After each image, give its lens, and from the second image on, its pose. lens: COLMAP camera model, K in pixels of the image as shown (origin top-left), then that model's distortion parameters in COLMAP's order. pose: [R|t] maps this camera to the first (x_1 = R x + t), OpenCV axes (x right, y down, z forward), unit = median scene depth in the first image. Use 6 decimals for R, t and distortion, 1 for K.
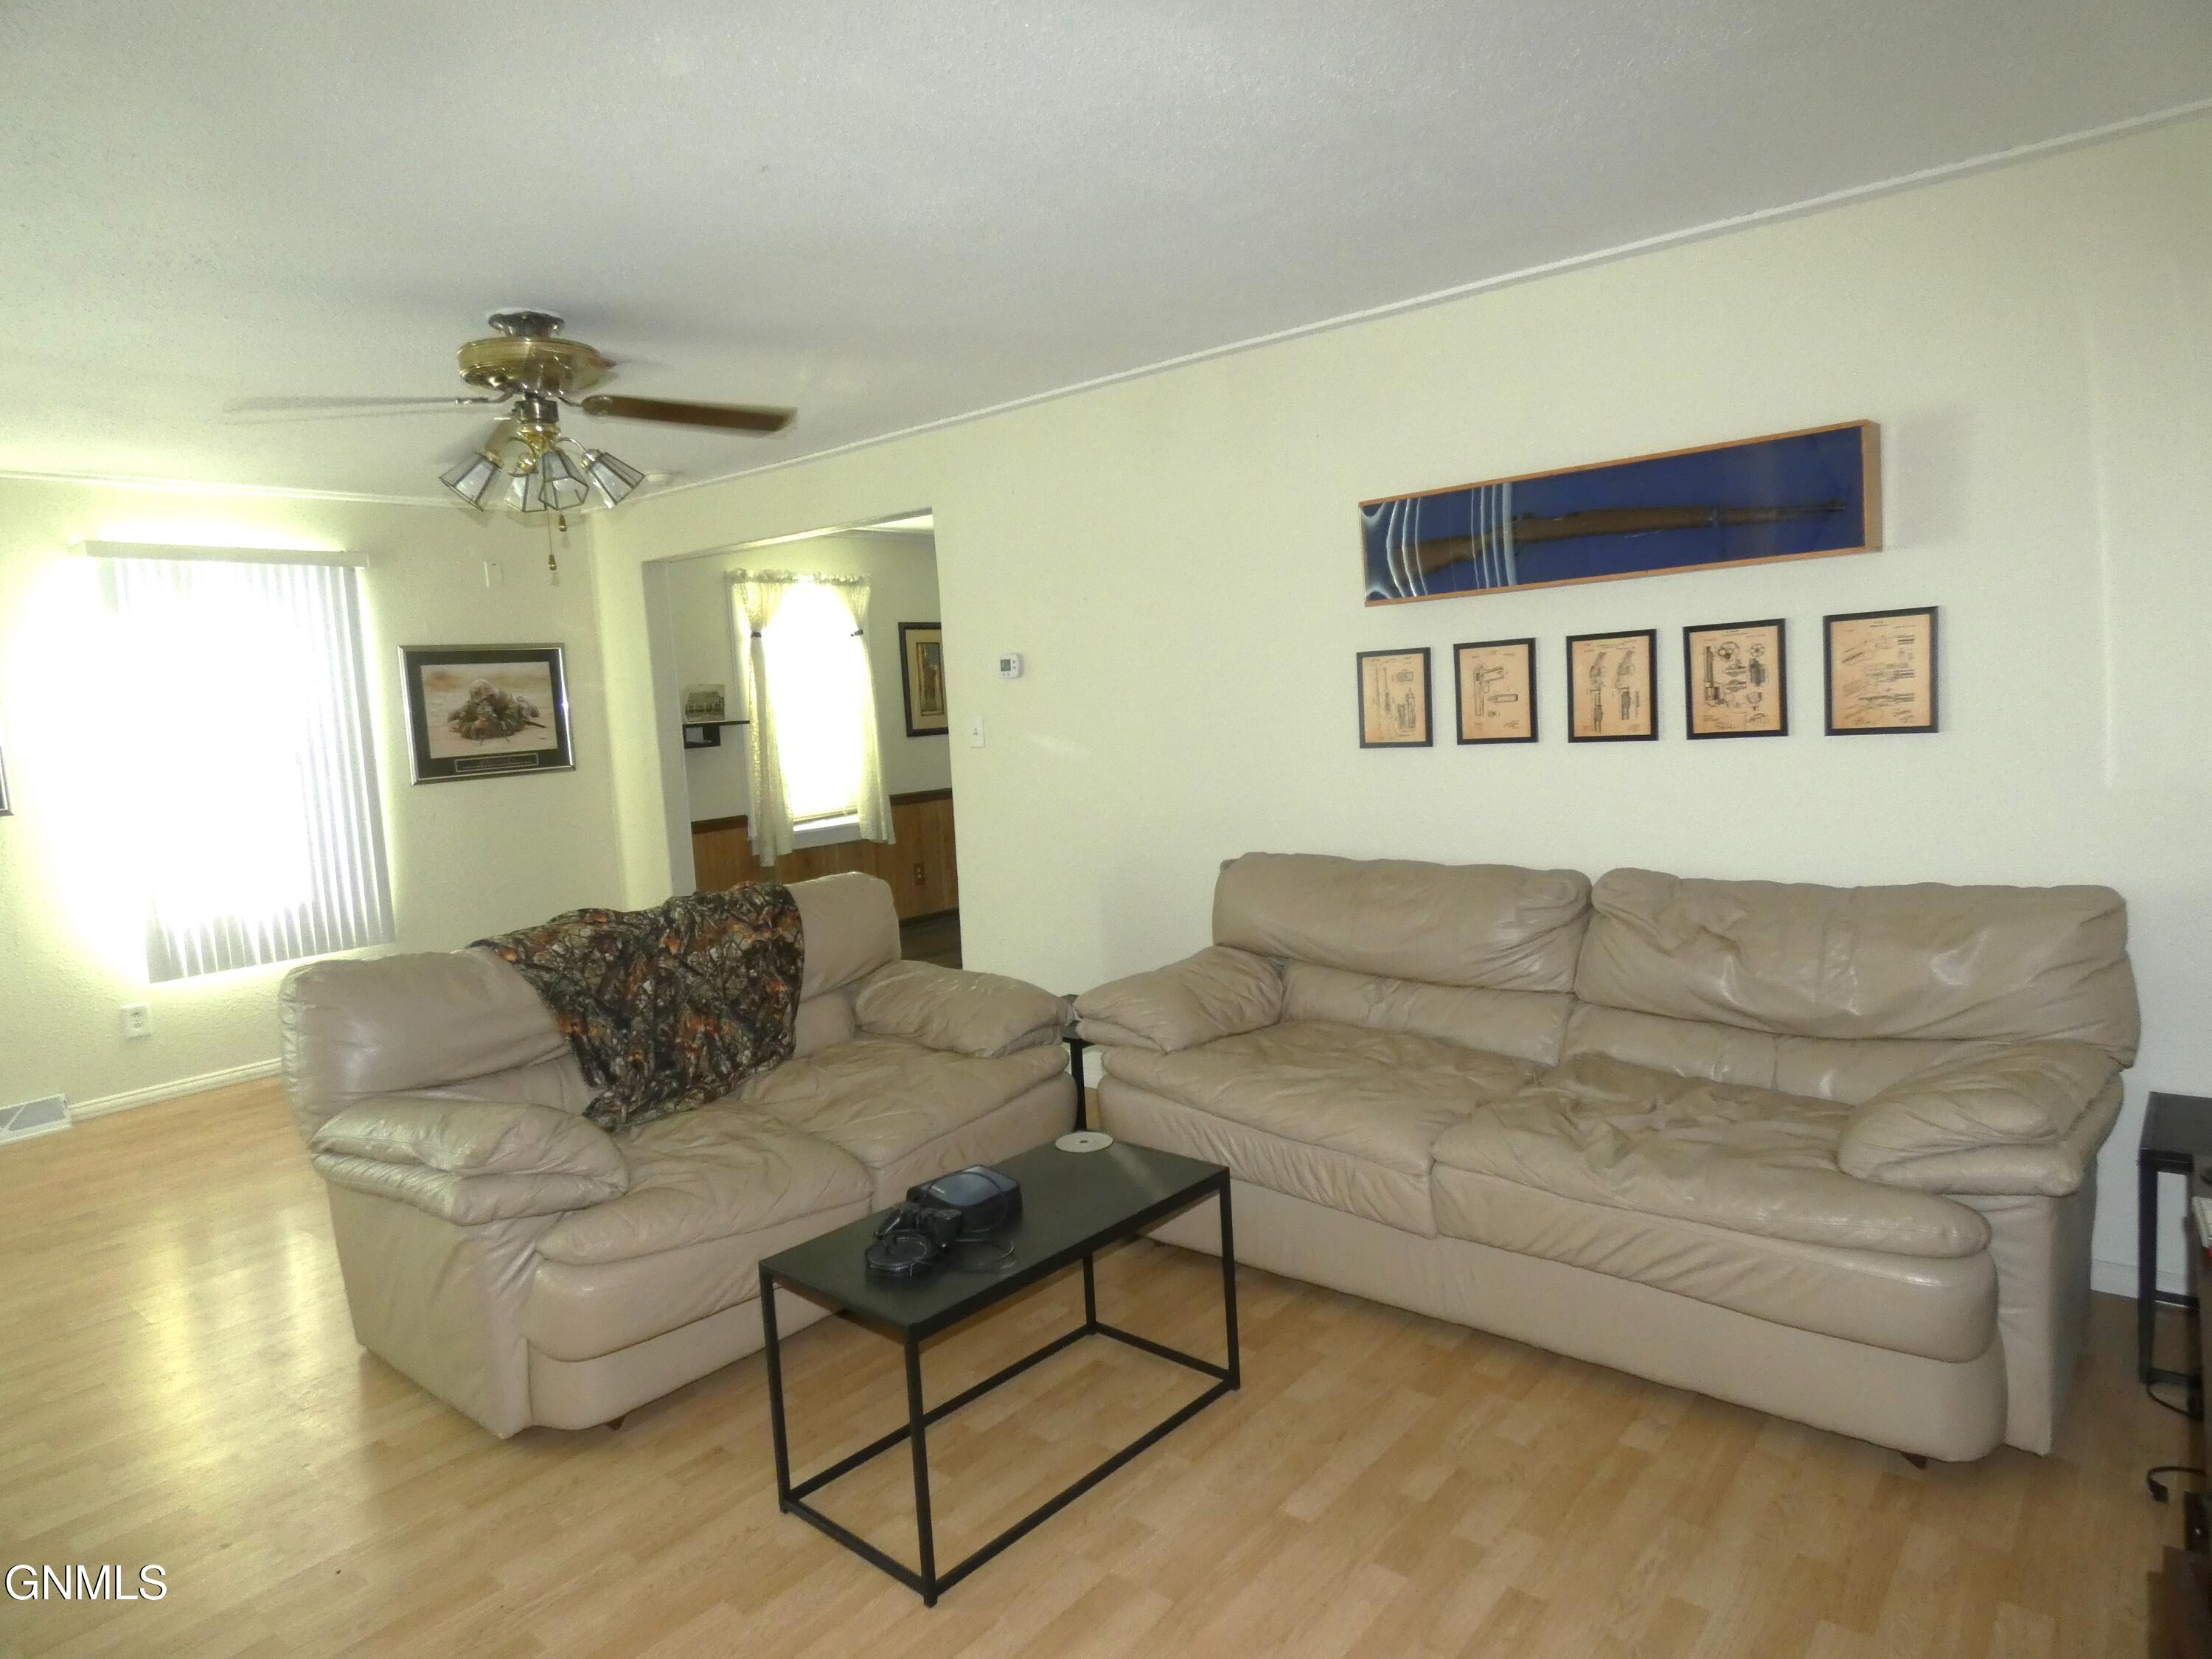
lens RADIAL K [[1327.9, 0, 1115.0], [0, 1327.9, 832.7], [0, 0, 1]] dist [0.001851, -0.004676]
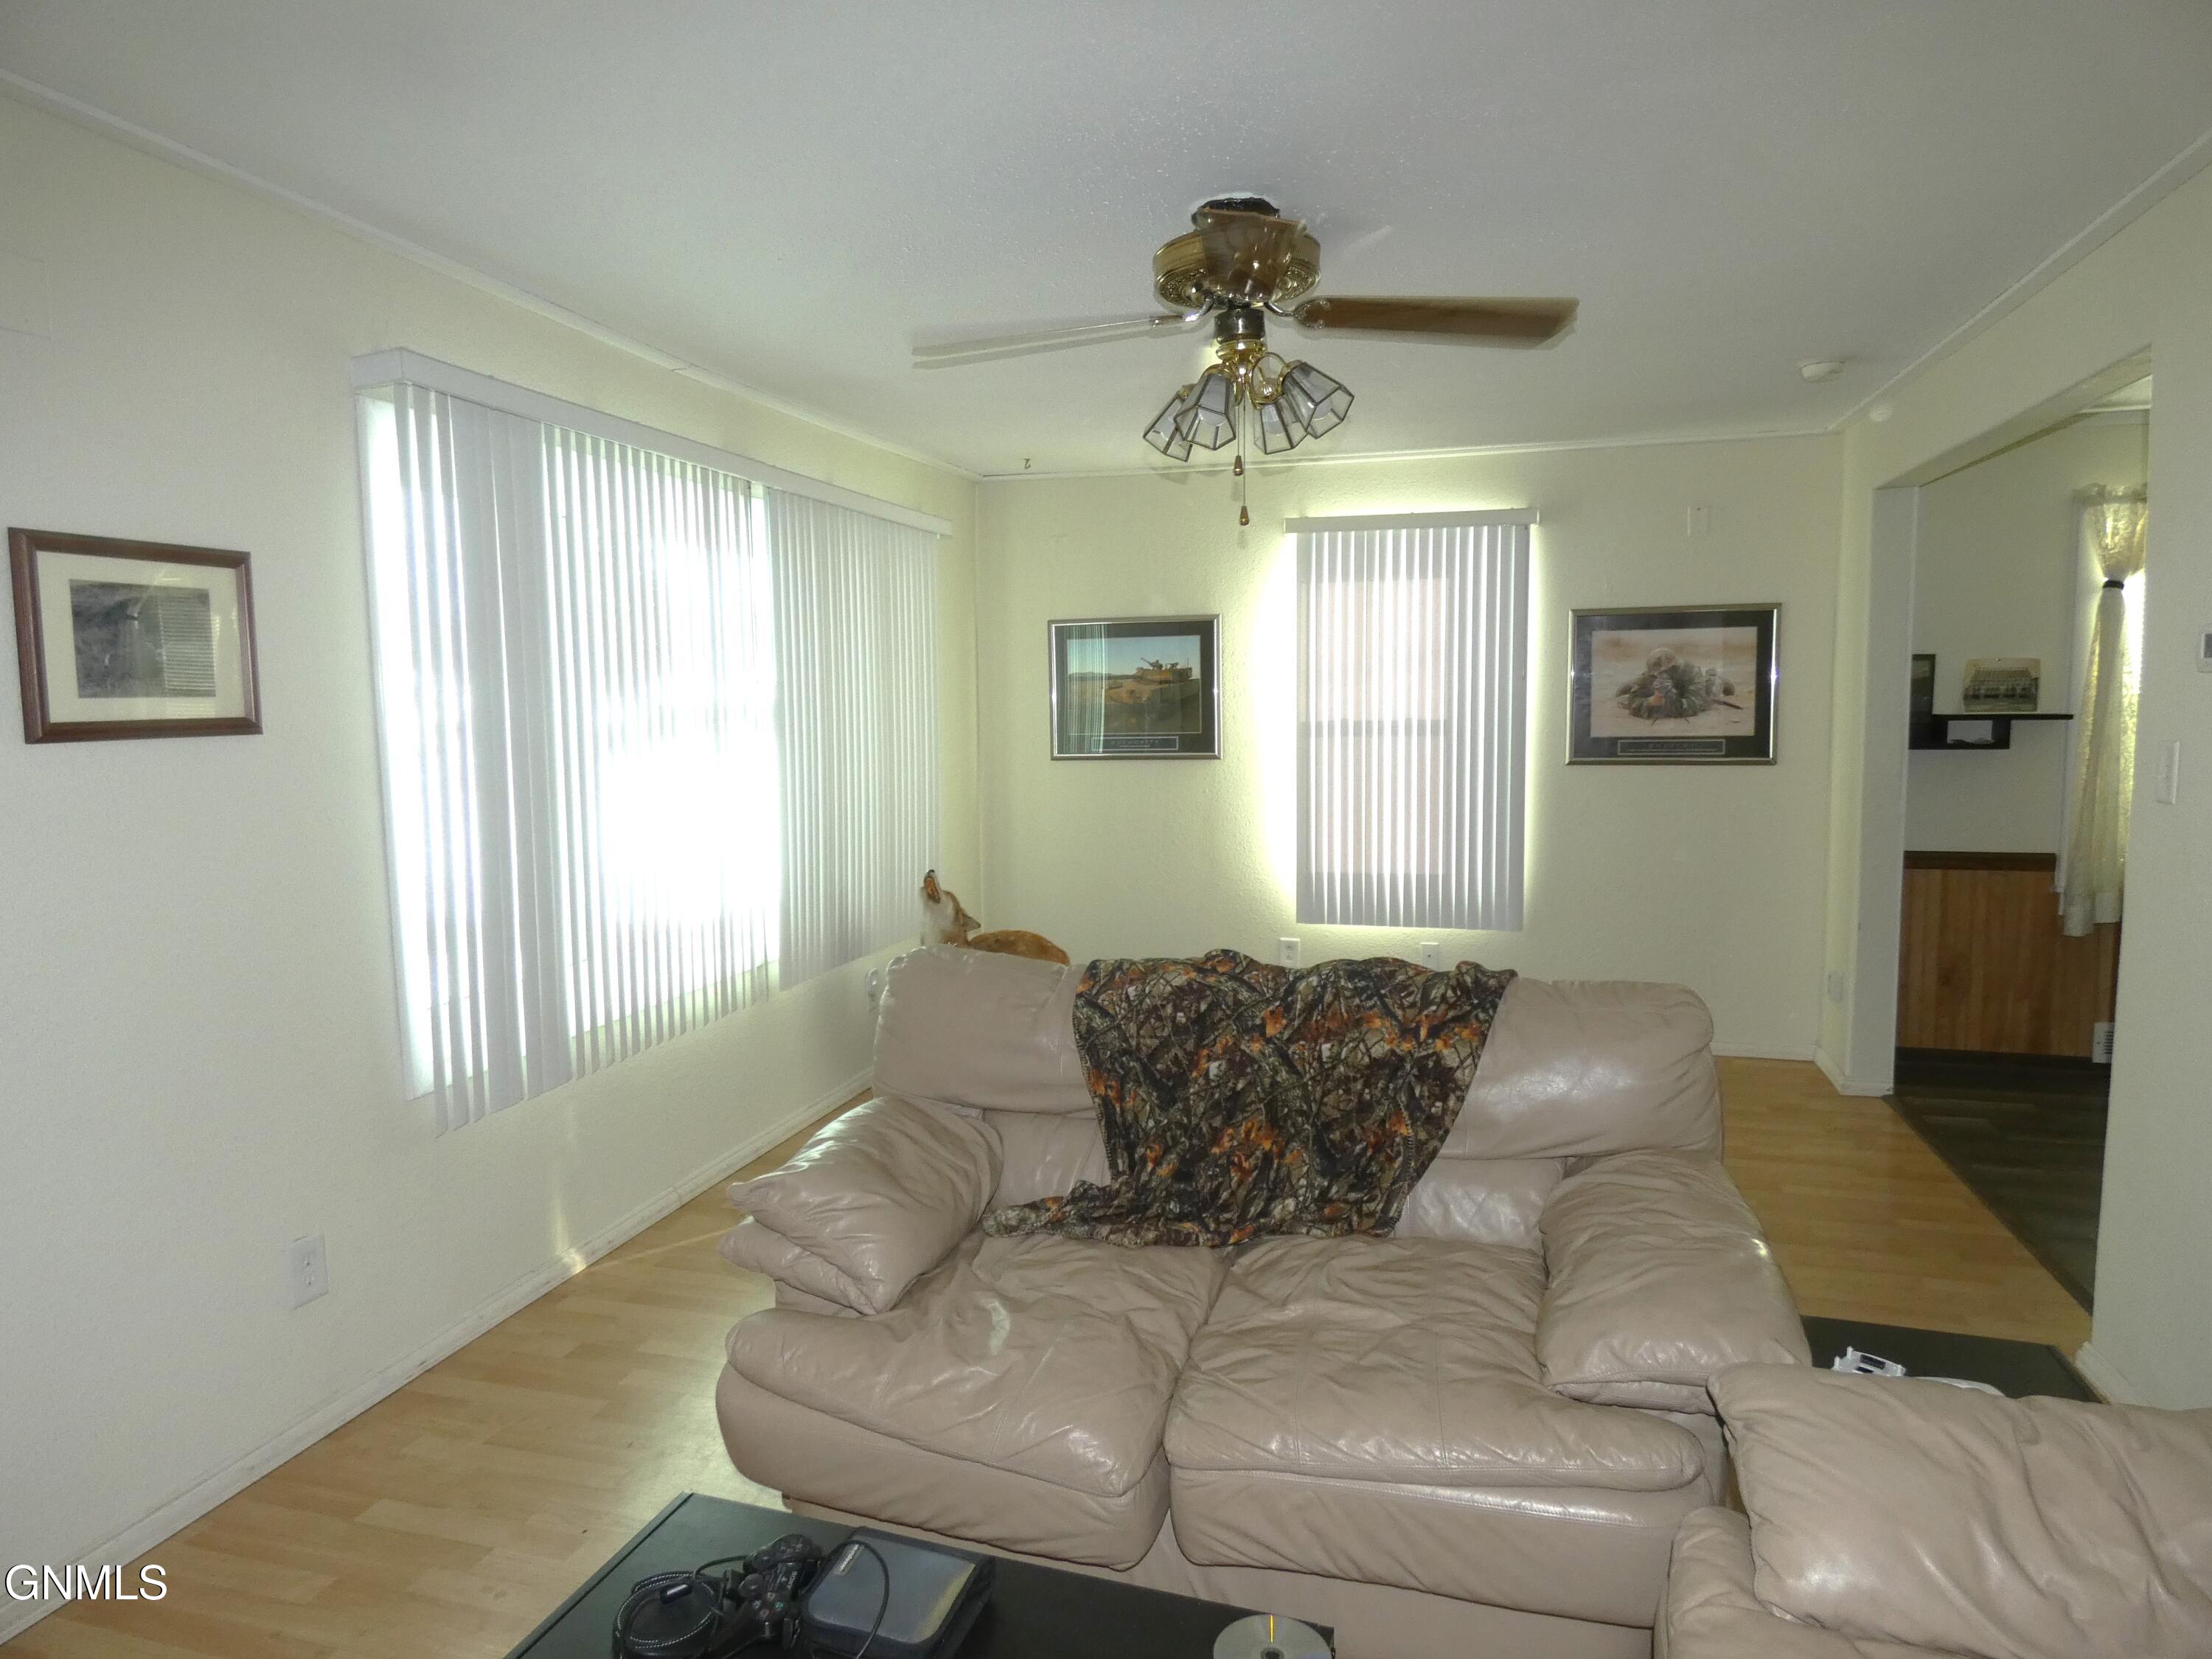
lens RADIAL K [[1327.9, 0, 1094.9], [0, 1327.9, 833.2], [0, 0, 1]] dist [0.001851, -0.004676]
pose [[0.402797, 0.144518, -0.903808, 0.185707], [-0.110936, 0.987885, 0.108522, -0.059322], [0.908542, 0.056552, 0.413949, 0.385468]]
